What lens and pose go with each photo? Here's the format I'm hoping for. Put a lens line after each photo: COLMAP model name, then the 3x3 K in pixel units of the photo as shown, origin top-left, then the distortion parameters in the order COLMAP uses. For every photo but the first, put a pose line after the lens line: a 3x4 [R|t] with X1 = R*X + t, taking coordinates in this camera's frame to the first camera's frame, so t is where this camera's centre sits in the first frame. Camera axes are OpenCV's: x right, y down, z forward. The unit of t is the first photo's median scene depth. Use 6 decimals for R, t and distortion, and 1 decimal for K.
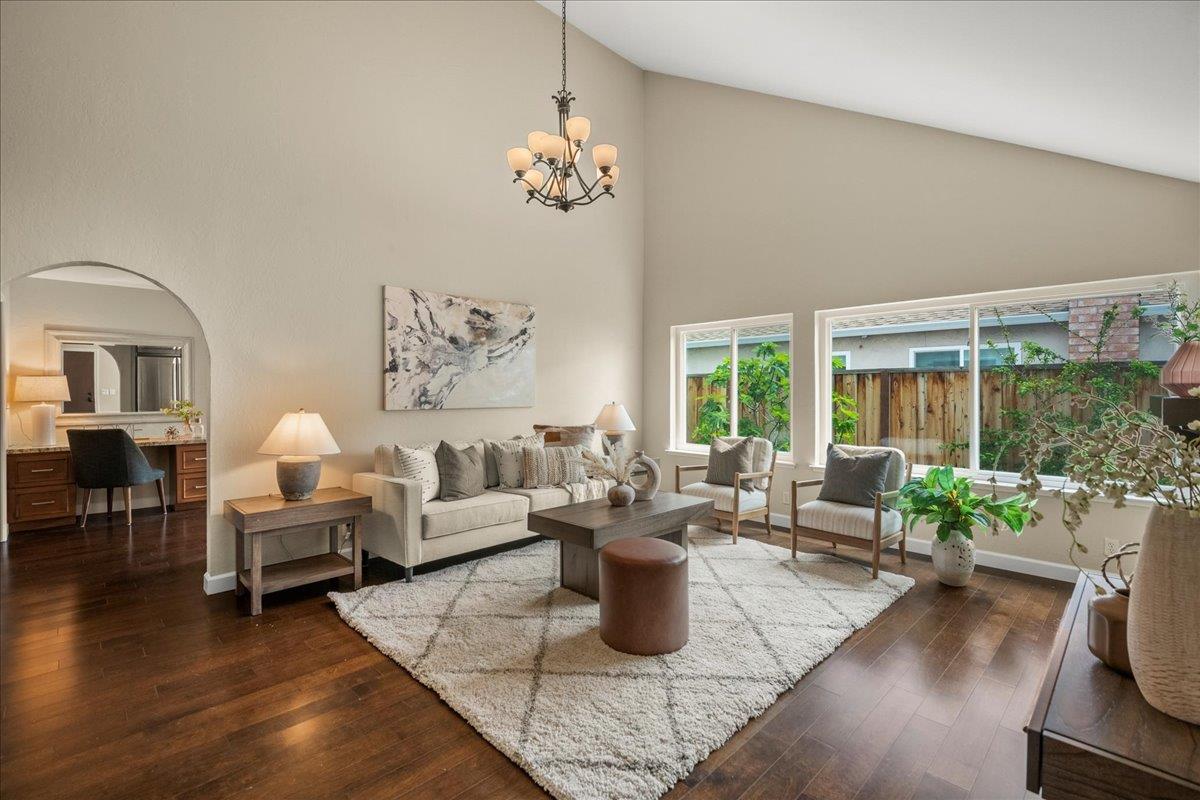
lens RADIAL K [[534.4, 0, 602.2], [0, 534.4, 393.8], [0, 0, 1]] dist [0.027370, -0.023692]
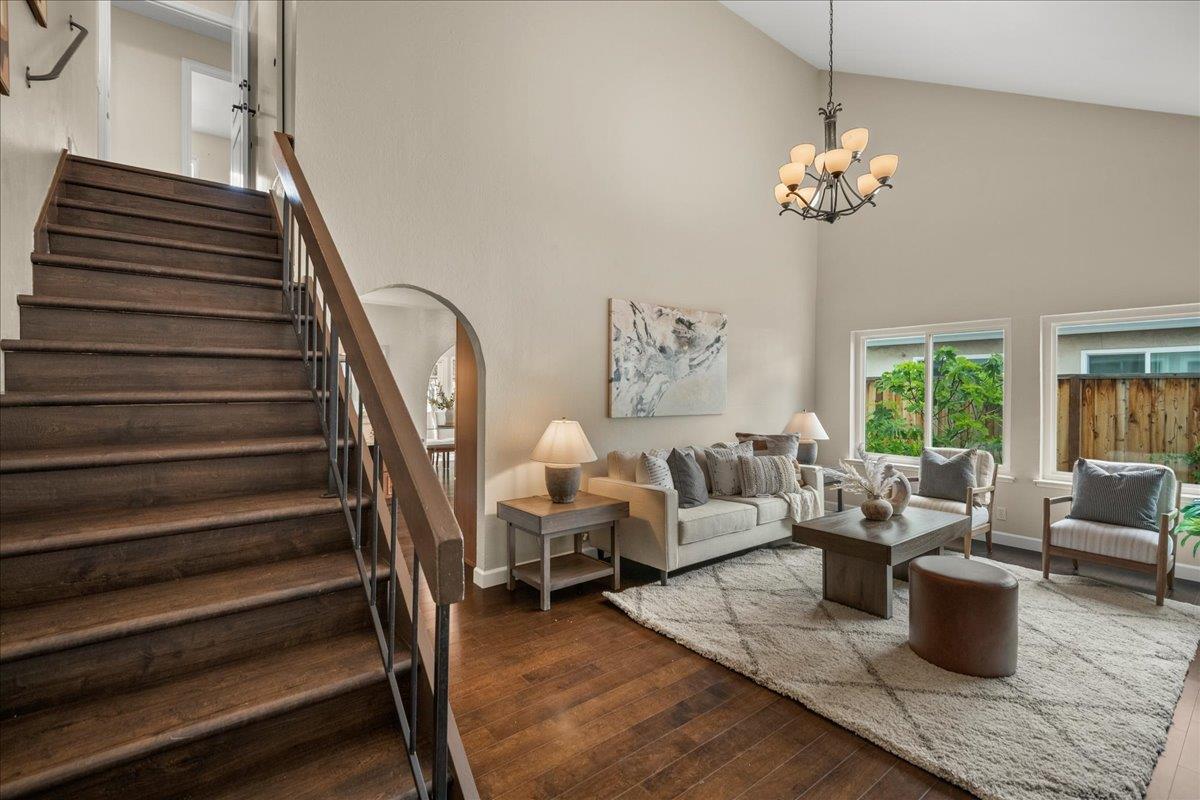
lens RADIAL K [[534.5, 0, 596.6], [0, 534.5, 394.4], [0, 0, 1]] dist [0.000906, -0.007003]
pose [[0.991364, 0.005898, -0.131009, -0.308851], [-0.005441, 0.999978, 0.003843, -0.020096], [0.131029, -0.003097, 0.991374, -0.036899]]
